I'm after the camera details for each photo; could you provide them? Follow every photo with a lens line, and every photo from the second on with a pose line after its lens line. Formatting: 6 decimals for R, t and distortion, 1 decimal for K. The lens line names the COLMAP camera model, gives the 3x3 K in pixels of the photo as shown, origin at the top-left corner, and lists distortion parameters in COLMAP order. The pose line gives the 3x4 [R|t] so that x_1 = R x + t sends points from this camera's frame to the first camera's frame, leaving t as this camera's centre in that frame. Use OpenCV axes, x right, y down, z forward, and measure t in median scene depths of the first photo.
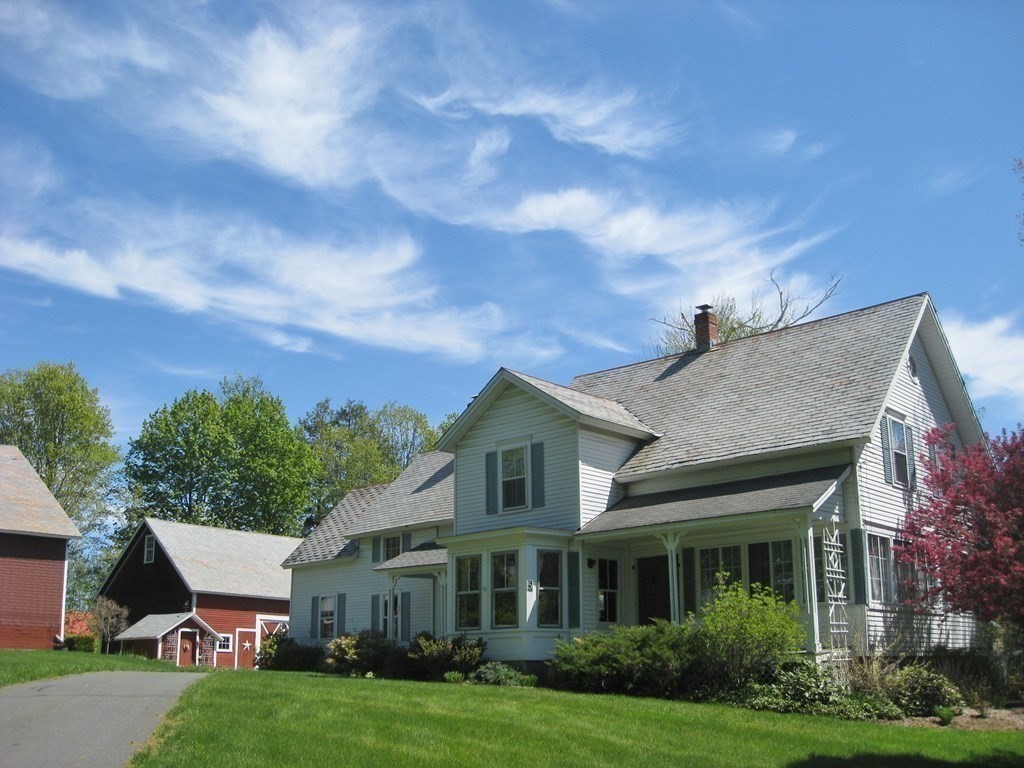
lens RADIAL K [[1064.0, 0, 497.2], [0, 1064.0, 387.1], [0, 0, 1]] dist [-0.173666, 0.176553]
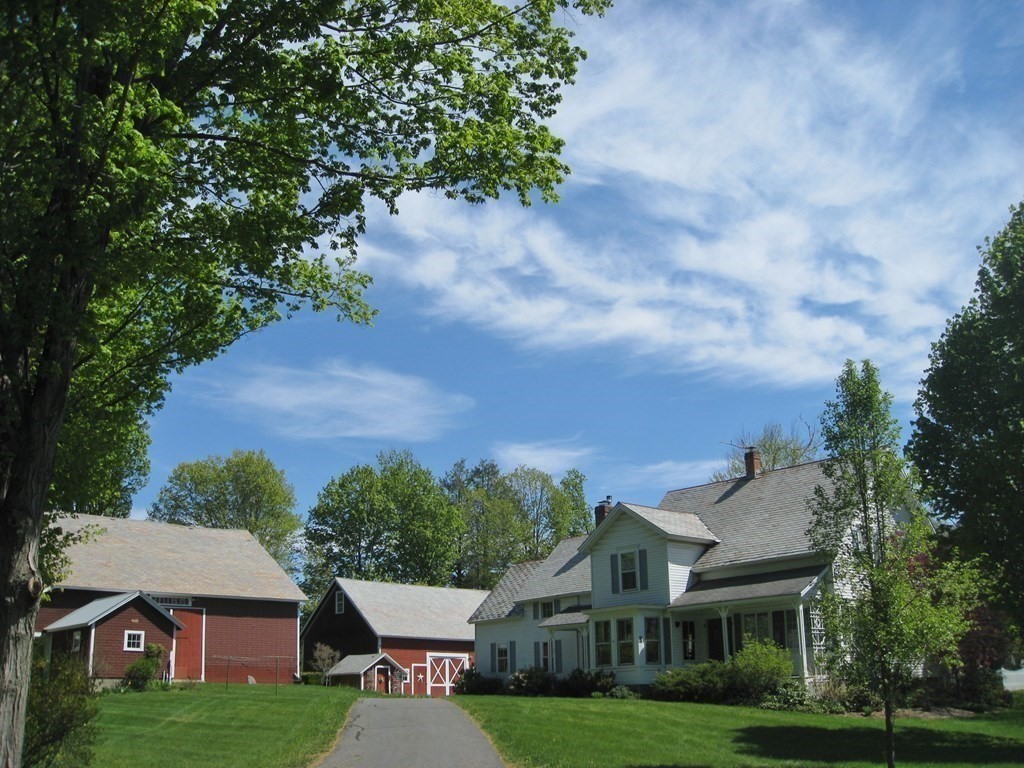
lens RADIAL K [[1064.0, 0, 497.2], [0, 1064.0, 387.1], [0, 0, 1]] dist [-0.173666, 0.176553]
pose [[0.993785, -0.041127, -0.103440, -0.005156], [0.038719, 0.998933, -0.025184, -0.157369], [0.104366, 0.021022, 0.994317, -0.605622]]
